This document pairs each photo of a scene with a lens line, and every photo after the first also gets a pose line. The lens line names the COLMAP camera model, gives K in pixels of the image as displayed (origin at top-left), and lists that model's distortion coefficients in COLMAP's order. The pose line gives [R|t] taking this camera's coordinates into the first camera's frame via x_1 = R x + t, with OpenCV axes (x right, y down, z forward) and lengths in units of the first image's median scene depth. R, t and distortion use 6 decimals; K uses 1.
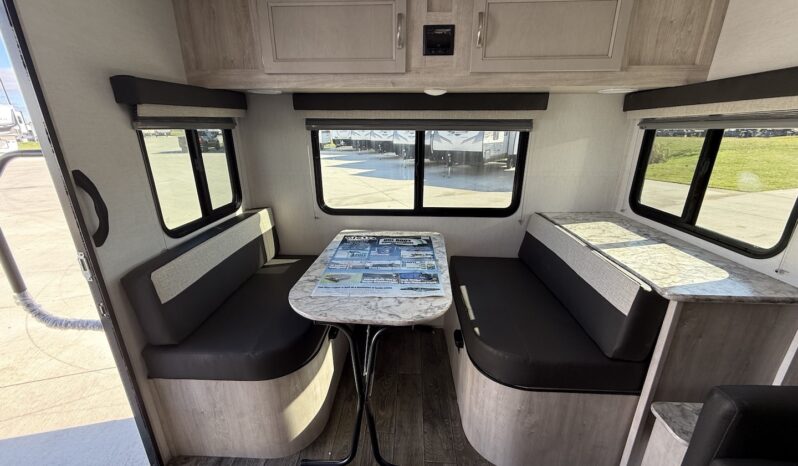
lens RADIAL K [[317.6, 0, 399.4], [0, 317.6, 234.1], [0, 0, 1]] dist [-0.001146, 0.000648]
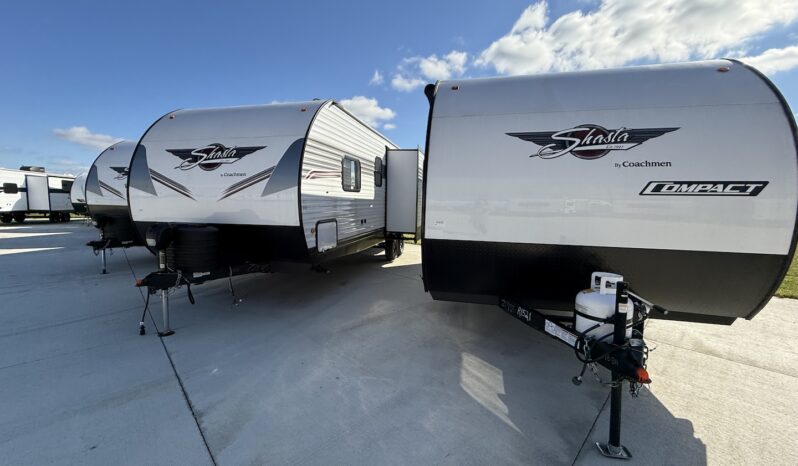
lens RADIAL K [[317.6, 0, 398.9], [0, 317.6, 230.5], [0, 0, 1]] dist [-0.001146, 0.000648]
pose [[0.925178, -0.016306, 0.379184, 1.993914], [0.102766, 0.972518, -0.208921, -1.637323], [-0.365357, 0.232256, 0.901428, 6.220255]]
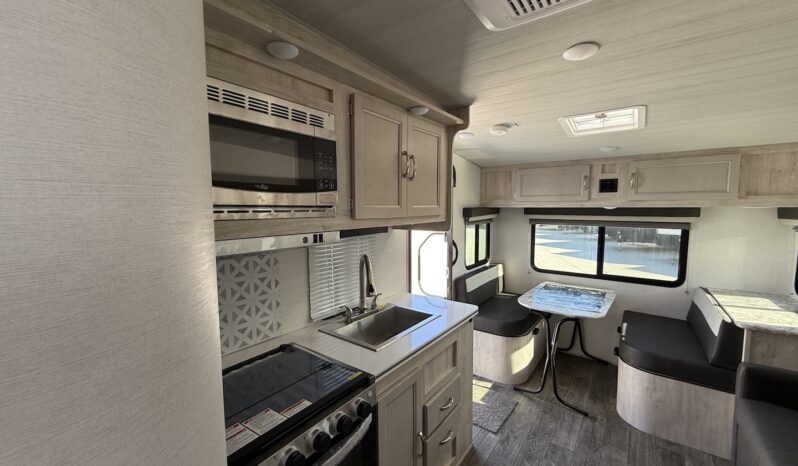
lens RADIAL K [[317.6, 0, 397.0], [0, 317.6, 232.7], [0, 0, 1]] dist [-0.001146, 0.000648]
pose [[0.820353, 0.044100, -0.570155, 0.161301], [-0.178598, 0.966909, -0.182183, 0.235513], [0.543254, 0.251283, 0.801082, -1.072610]]
